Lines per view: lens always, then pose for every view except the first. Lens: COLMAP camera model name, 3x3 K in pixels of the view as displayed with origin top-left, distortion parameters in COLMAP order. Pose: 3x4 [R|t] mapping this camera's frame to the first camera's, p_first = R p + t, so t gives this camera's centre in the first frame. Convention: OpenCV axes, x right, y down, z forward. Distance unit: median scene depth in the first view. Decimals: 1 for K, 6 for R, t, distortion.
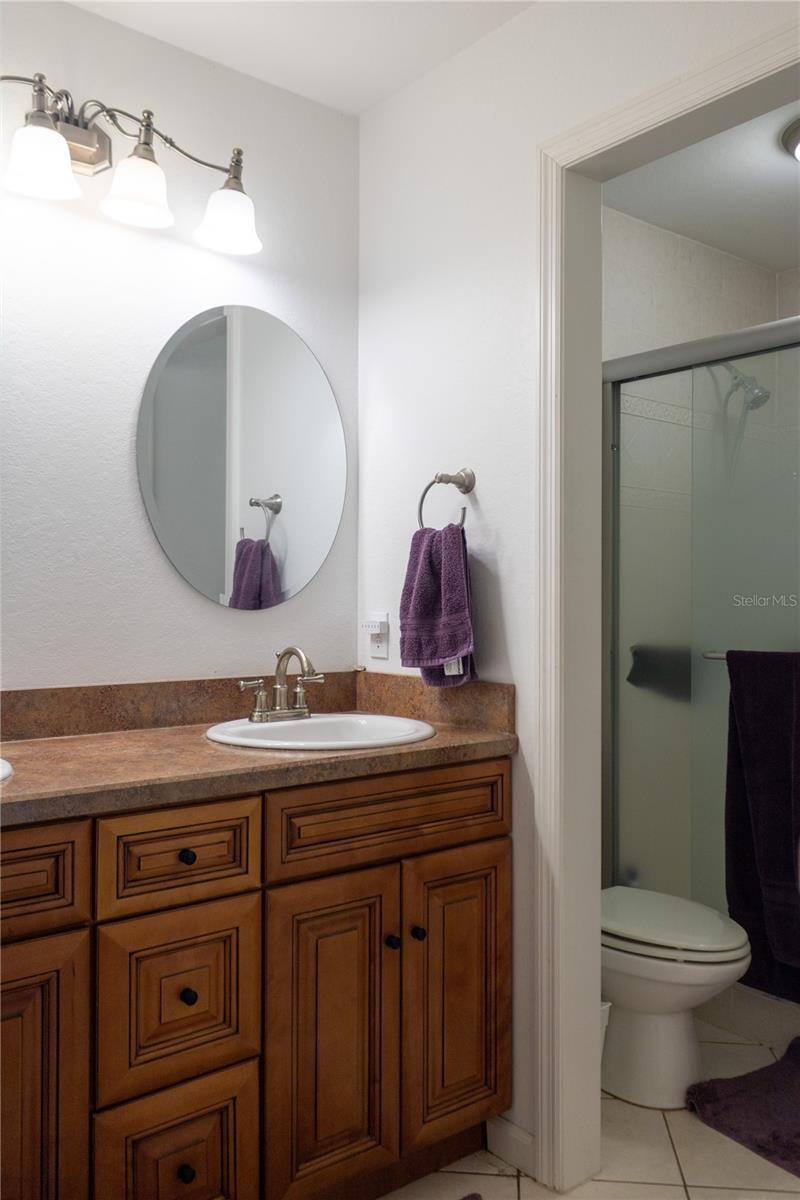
lens RADIAL K [[997.3, 0, 400.0], [0, 997.3, 611.8], [0, 0, 1]] dist [0.006020, 0.003345]
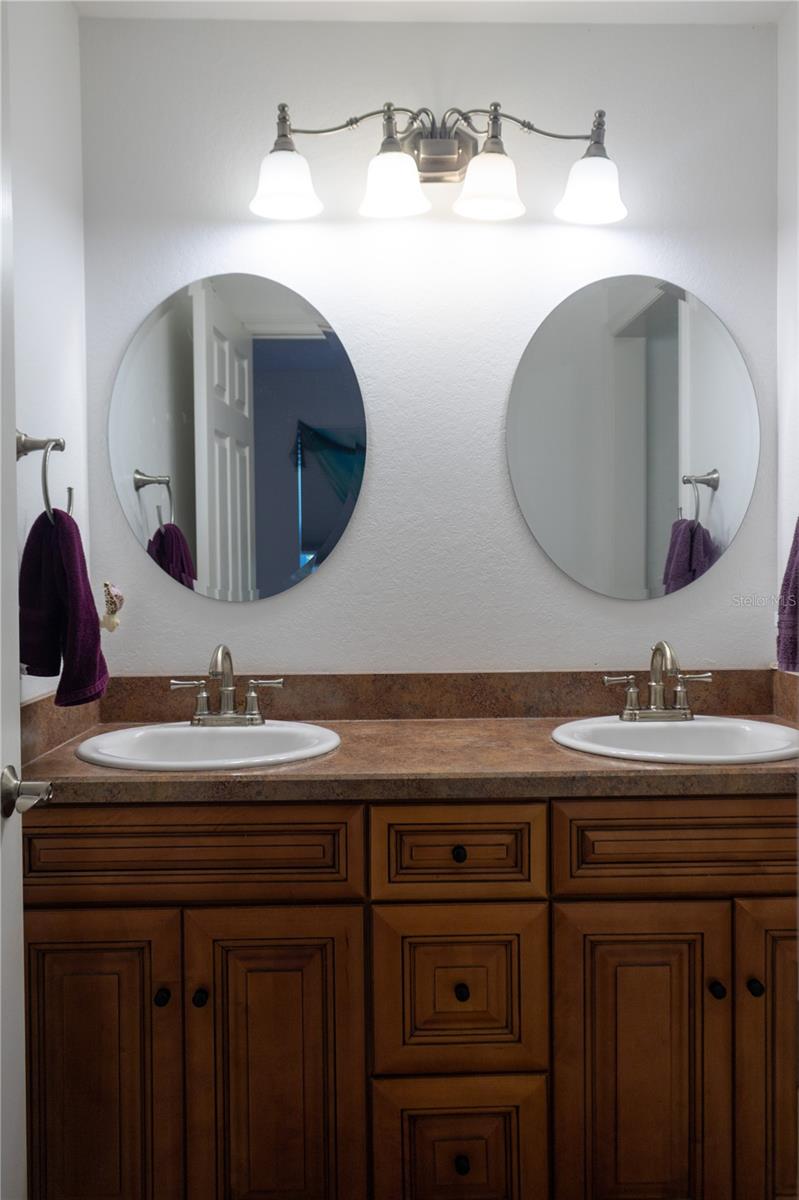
lens RADIAL K [[985.8, 0, 399.5], [0, 985.8, 600.0], [0, 0, 1]] dist [0.005641, -0.006798]
pose [[0.788085, 0.011819, -0.615453, 0.318655], [0.002414, 0.999749, 0.022291, -0.029517], [0.615562, -0.019053, 0.787858, 0.171470]]
